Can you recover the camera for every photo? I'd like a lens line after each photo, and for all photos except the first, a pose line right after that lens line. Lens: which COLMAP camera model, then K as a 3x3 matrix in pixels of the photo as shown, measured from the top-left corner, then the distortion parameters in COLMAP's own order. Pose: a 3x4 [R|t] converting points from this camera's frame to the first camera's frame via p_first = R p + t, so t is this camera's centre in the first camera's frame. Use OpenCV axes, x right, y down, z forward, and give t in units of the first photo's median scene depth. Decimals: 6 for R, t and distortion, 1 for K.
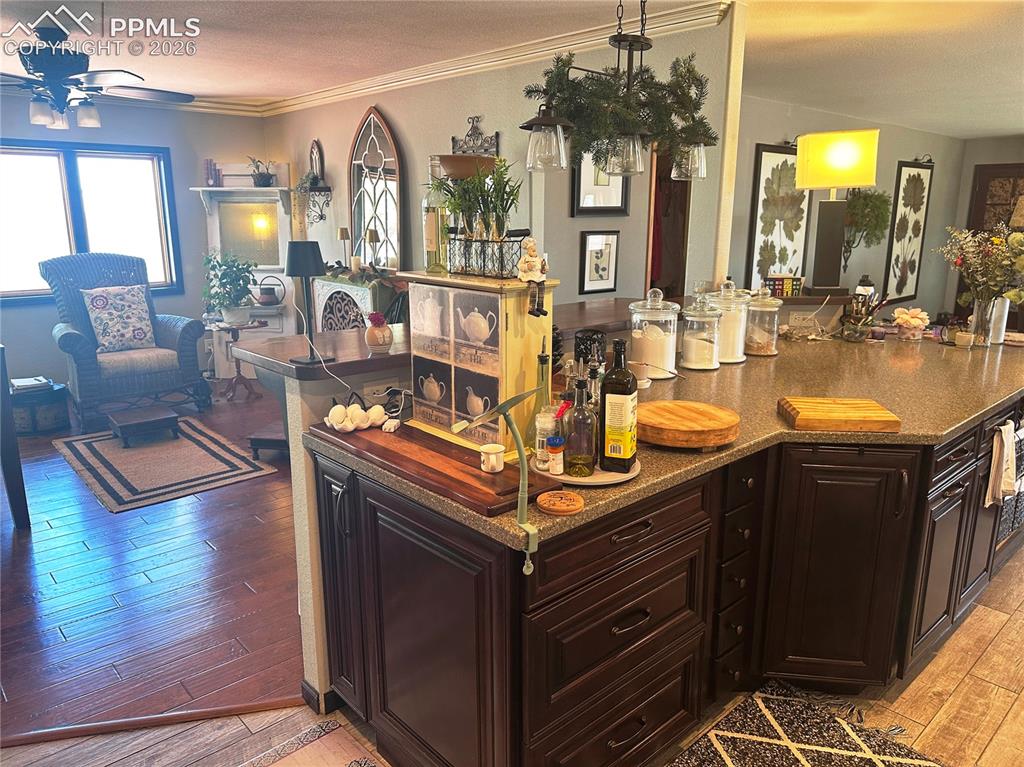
lens RADIAL K [[726.0, 0, 507.5], [0, 726.0, 380.6], [0, 0, 1]] dist [0.035156, -0.037653]
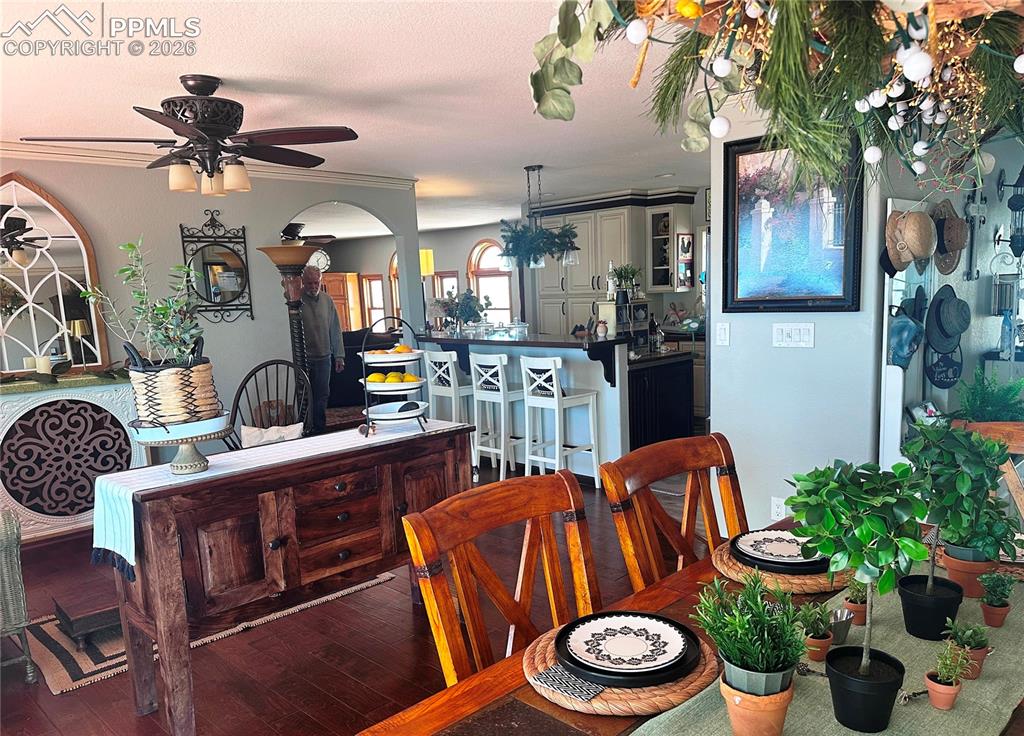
lens RADIAL K [[770.5, 0, 519.0], [0, 770.5, 415.8], [0, 0, 1]] dist [0.025816, -0.037474]
pose [[-0.054708, -0.161951, 0.985281, -0.962687], [0.274106, 0.946414, 0.170782, -0.101938], [-0.960142, 0.279415, -0.007385, 0.480168]]
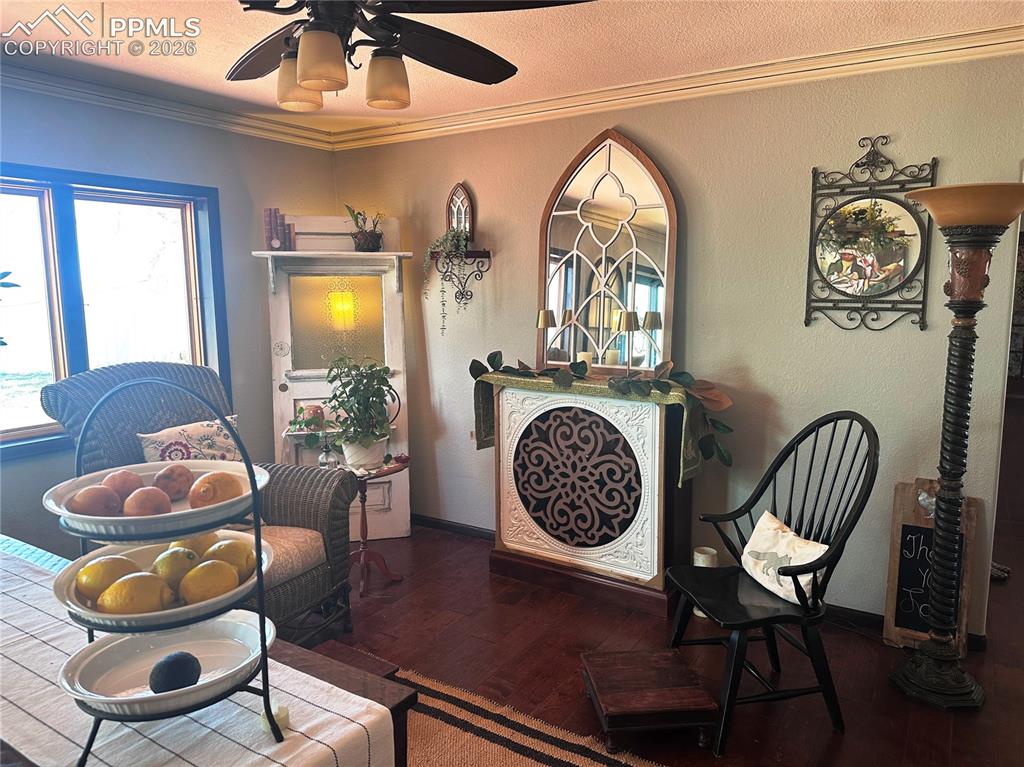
lens RADIAL K [[701.8, 0, 517.3], [0, 701.8, 386.3], [0, 0, 1]] dist [0.026072, -0.008750]
pose [[0.959997, -0.046681, 0.276090, -0.397888], [0.072131, 0.993957, -0.082748, -0.083806], [-0.270559, 0.099353, 0.957563, 0.376800]]
